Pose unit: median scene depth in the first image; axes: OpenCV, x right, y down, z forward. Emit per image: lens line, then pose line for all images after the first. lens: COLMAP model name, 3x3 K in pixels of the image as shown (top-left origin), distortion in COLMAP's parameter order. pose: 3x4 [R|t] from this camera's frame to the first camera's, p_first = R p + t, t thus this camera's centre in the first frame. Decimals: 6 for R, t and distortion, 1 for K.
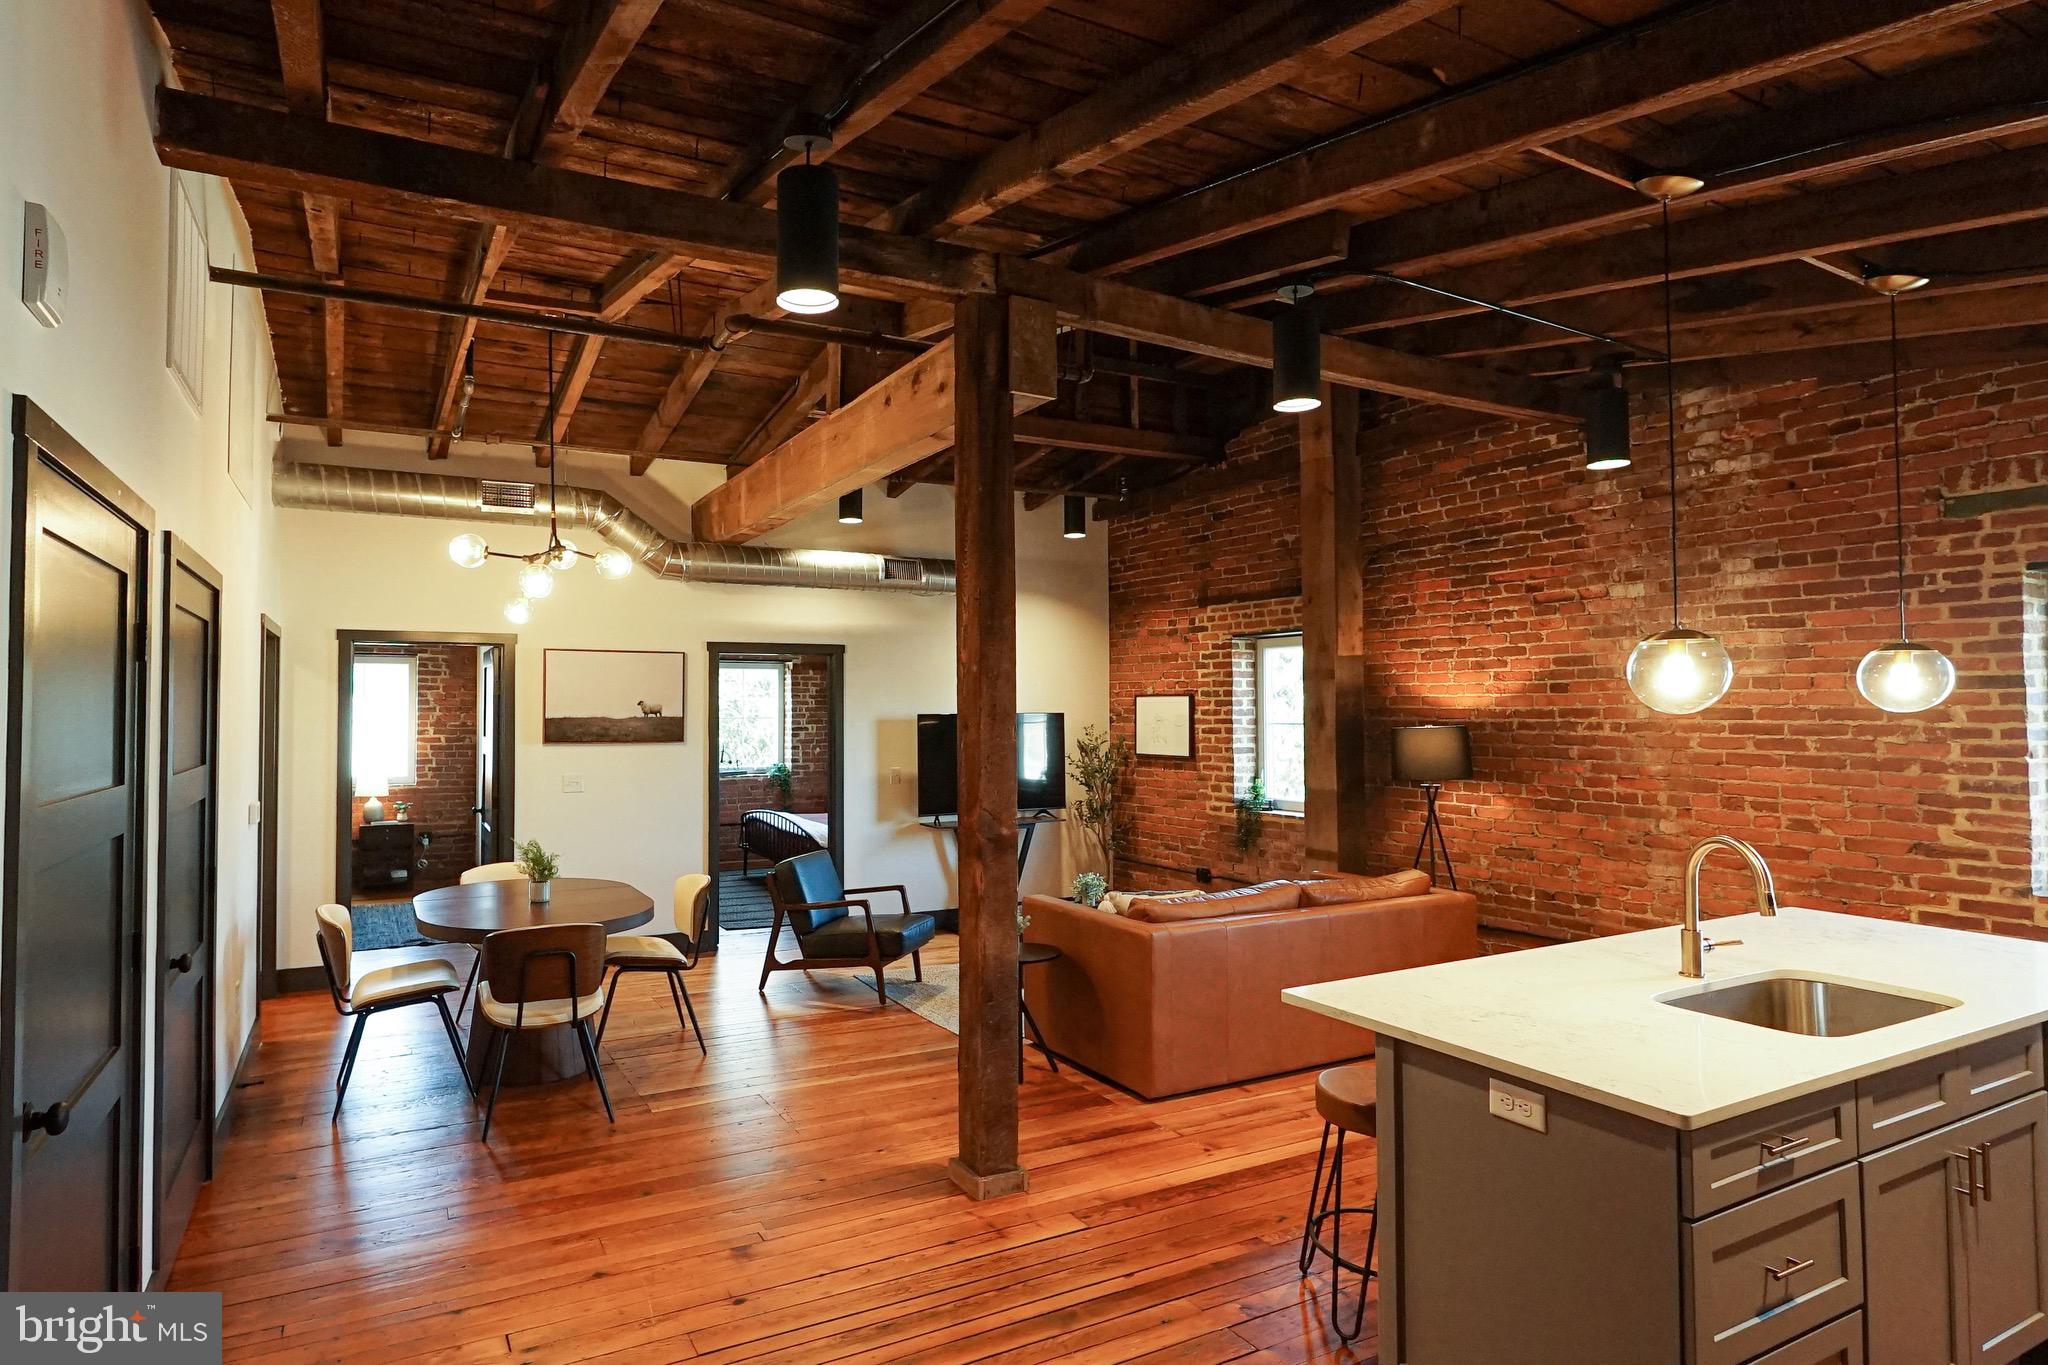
lens RADIAL K [[1021.3, 0, 878.8], [0, 1021.3, 686.3], [0, 0, 1]] dist [-0.019022, 0.002950]
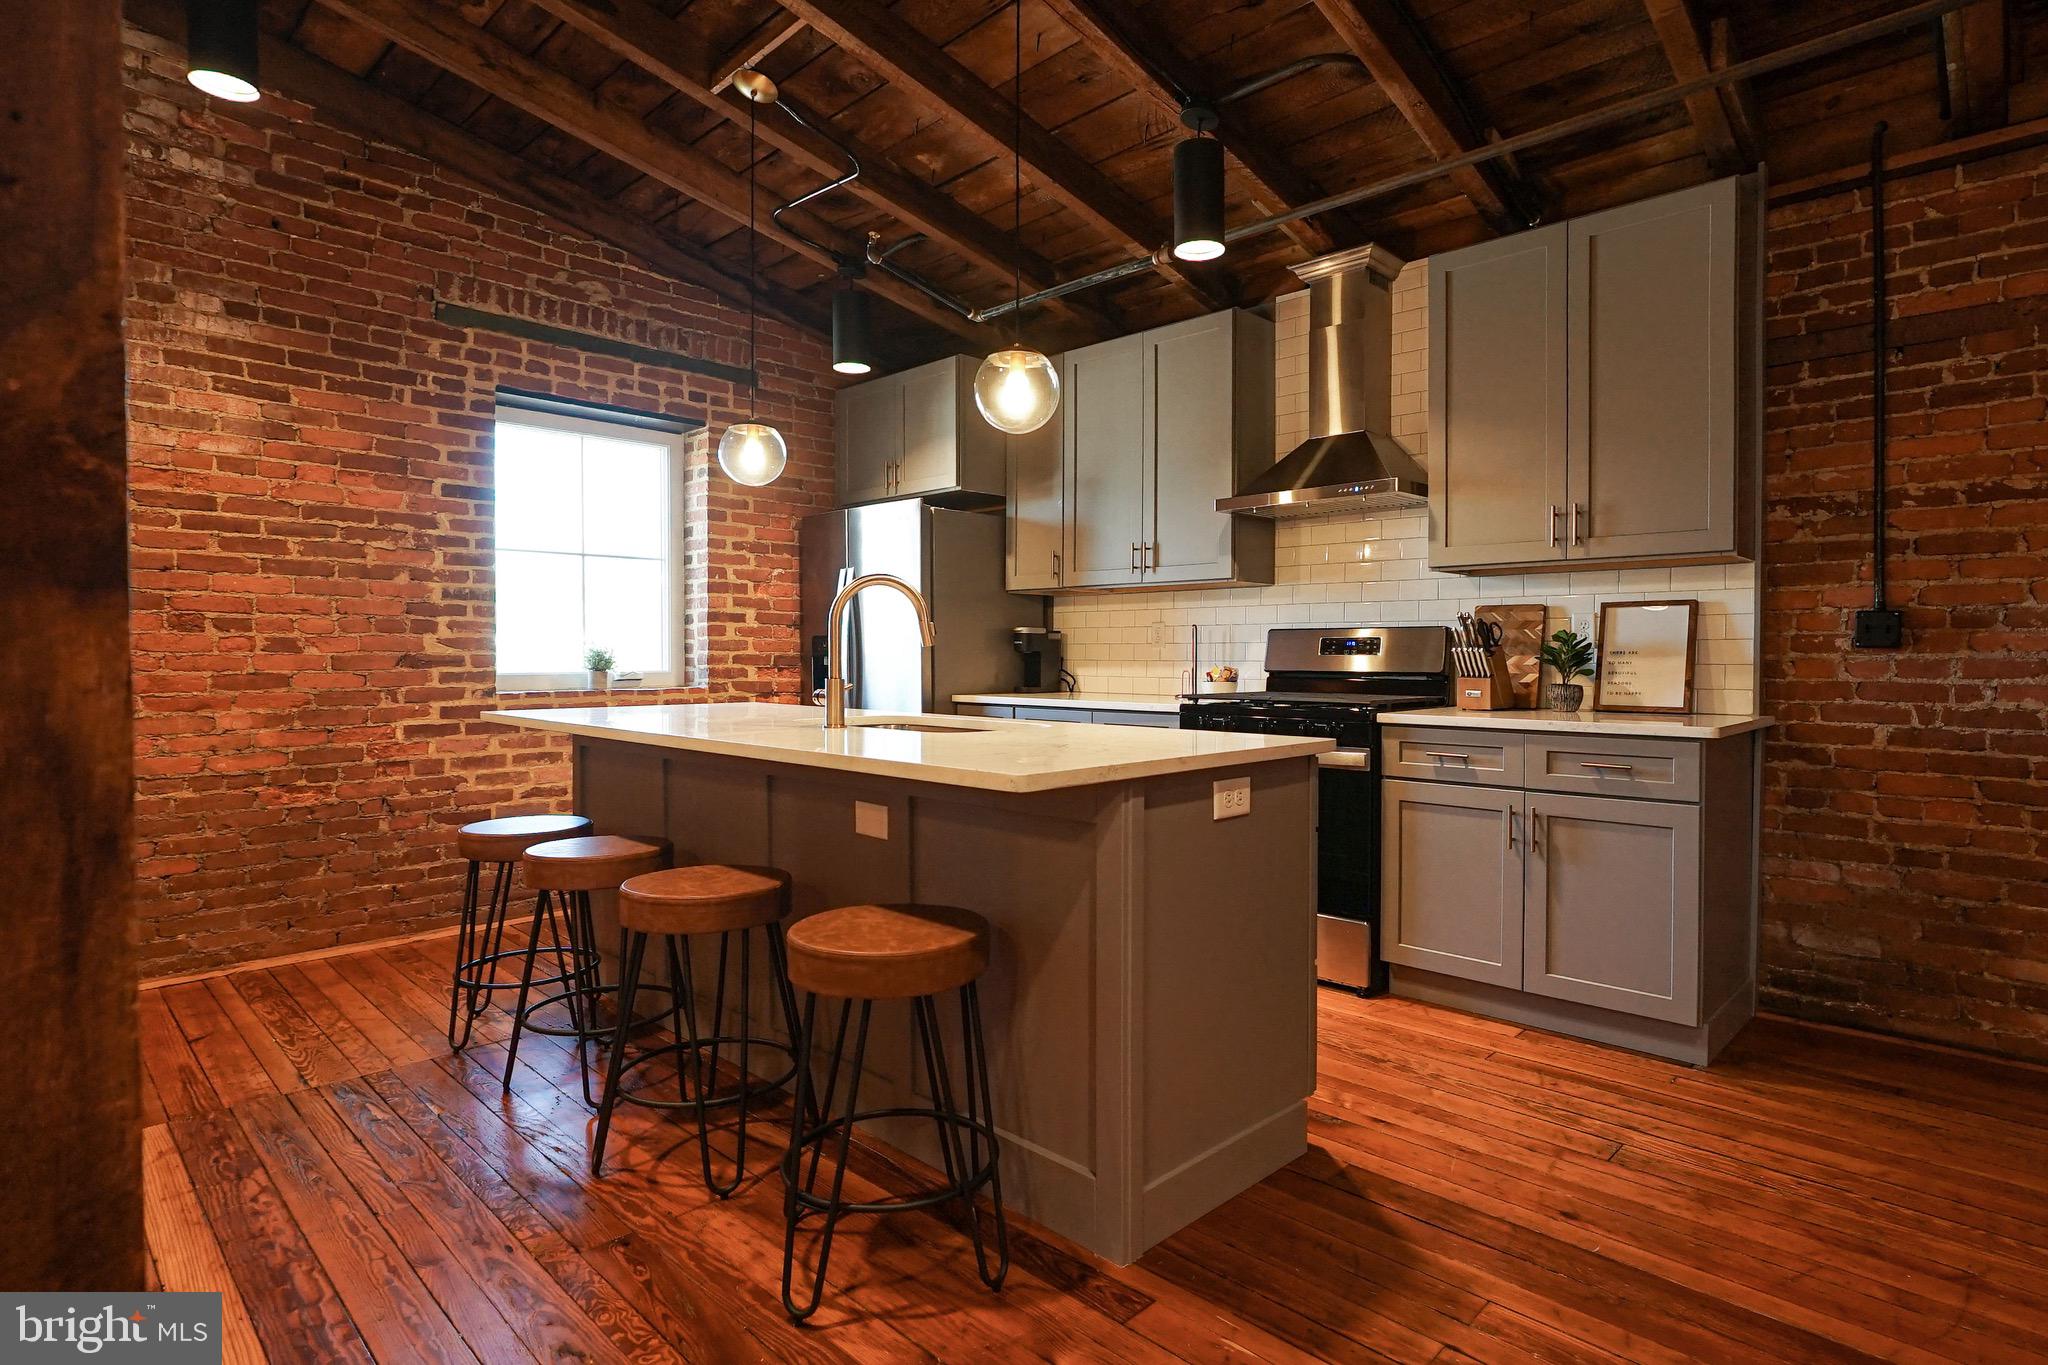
lens RADIAL K [[1058.5, 0, 1115.5], [0, 1058.5, 657.3], [0, 0, 1]] dist [-0.003626, 0.001665]
pose [[-0.382498, -0.010811, 0.923893, -0.123220], [-0.026123, 0.999658, 0.000882, 0.118747], [-0.923587, -0.023797, -0.382650, 0.645224]]
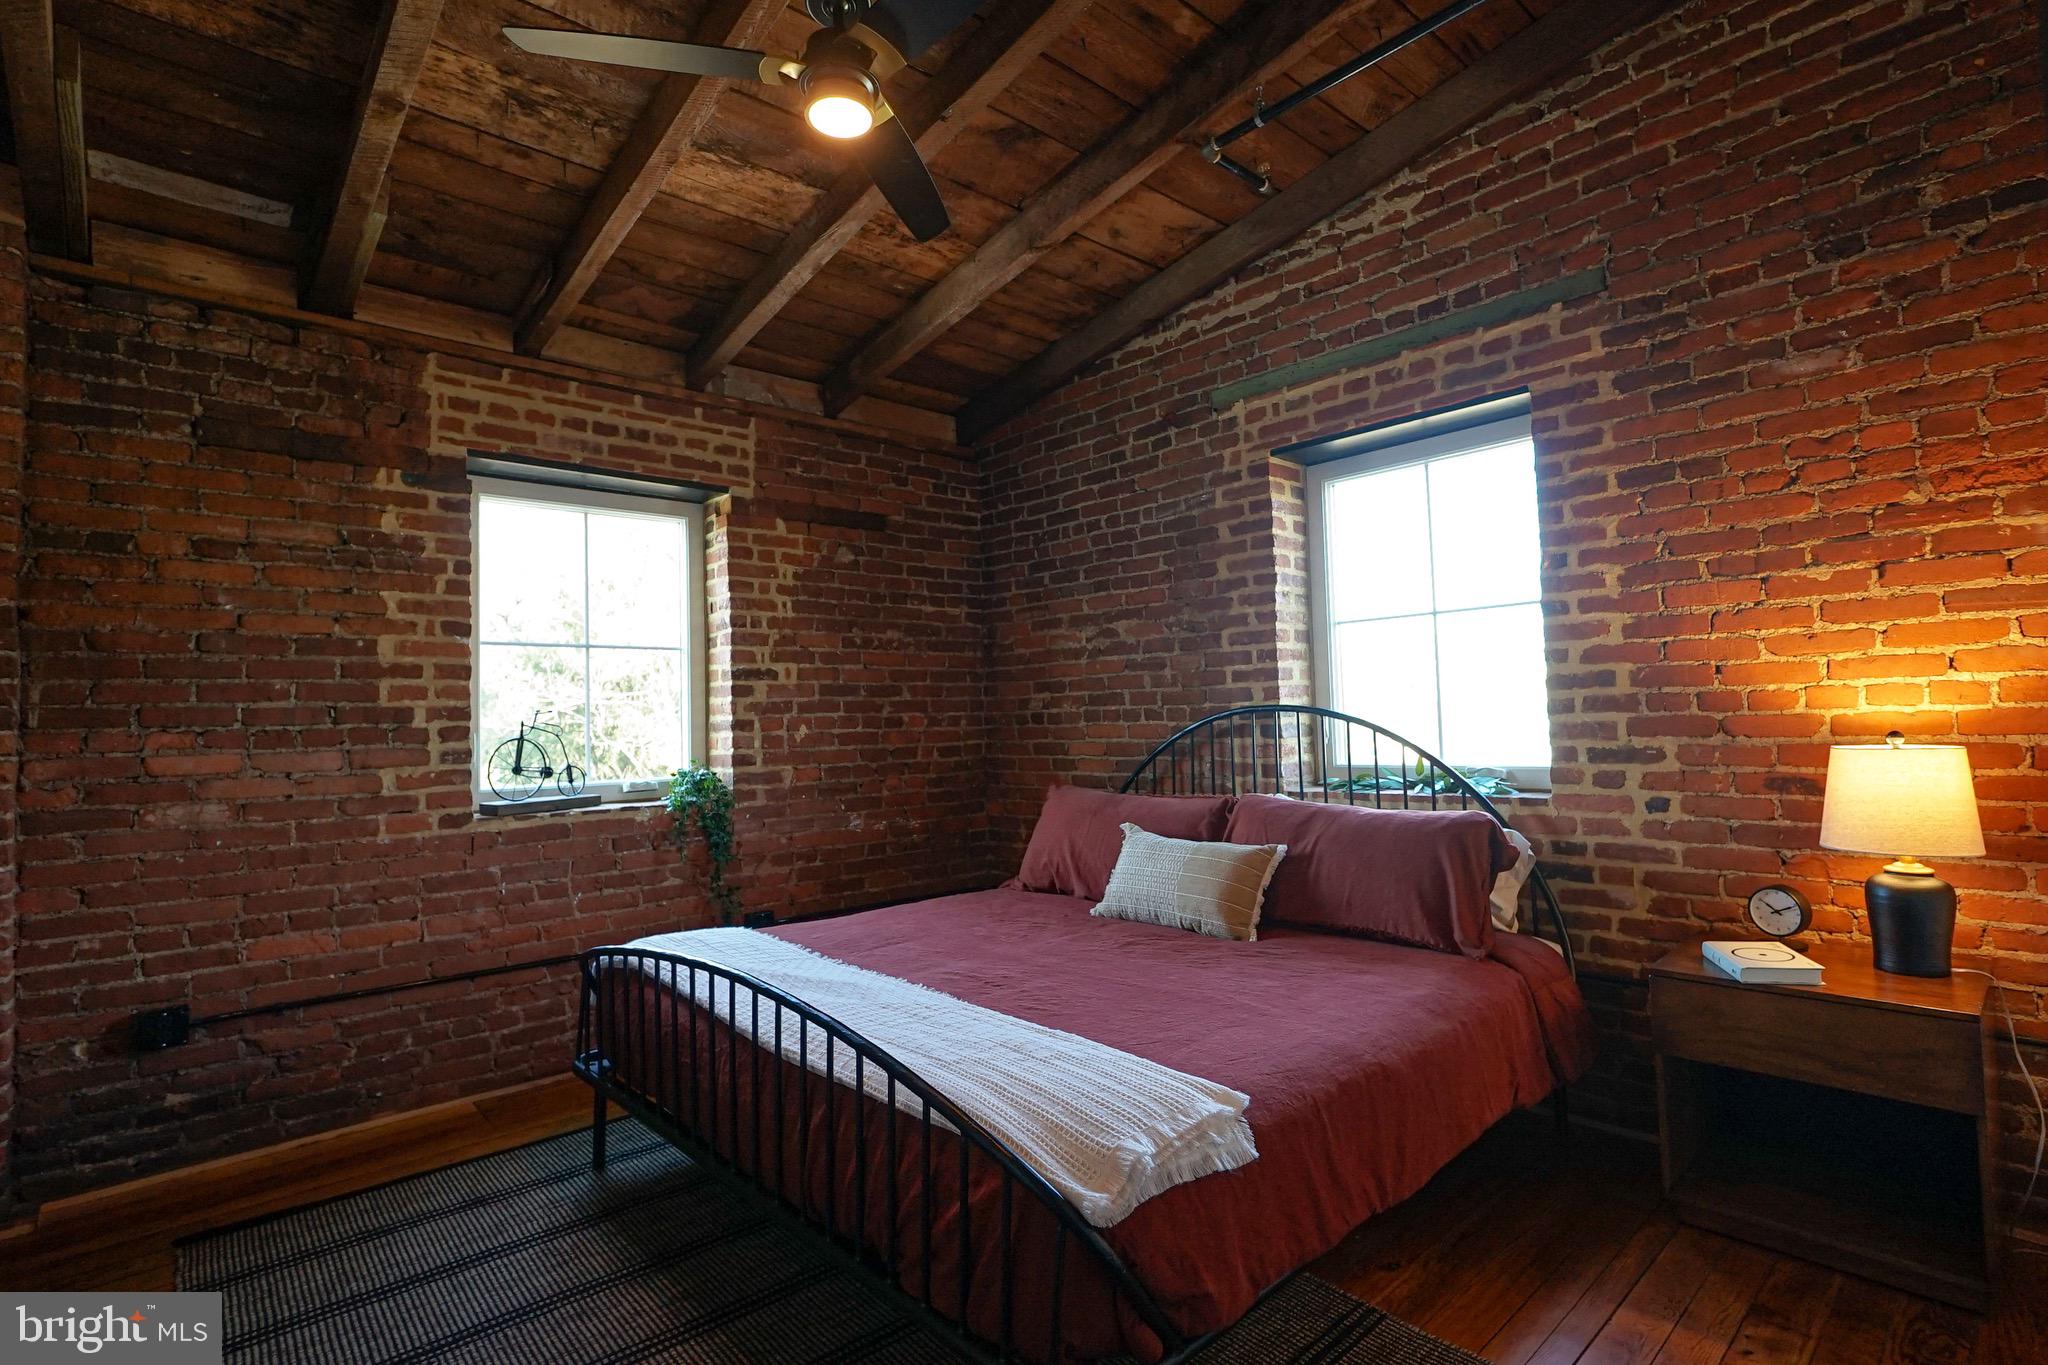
lens RADIAL K [[927.2, 0, 1022.5], [0, 927.2, 688.9], [0, 0, 1]] dist [-0.022737, 0.010119]
pose [[0.955948, -0.013035, 0.293248, -0.192426], [0.016254, 0.999831, -0.008543, 0.119361], [-0.293087, 0.012933, 0.955998, 1.517187]]
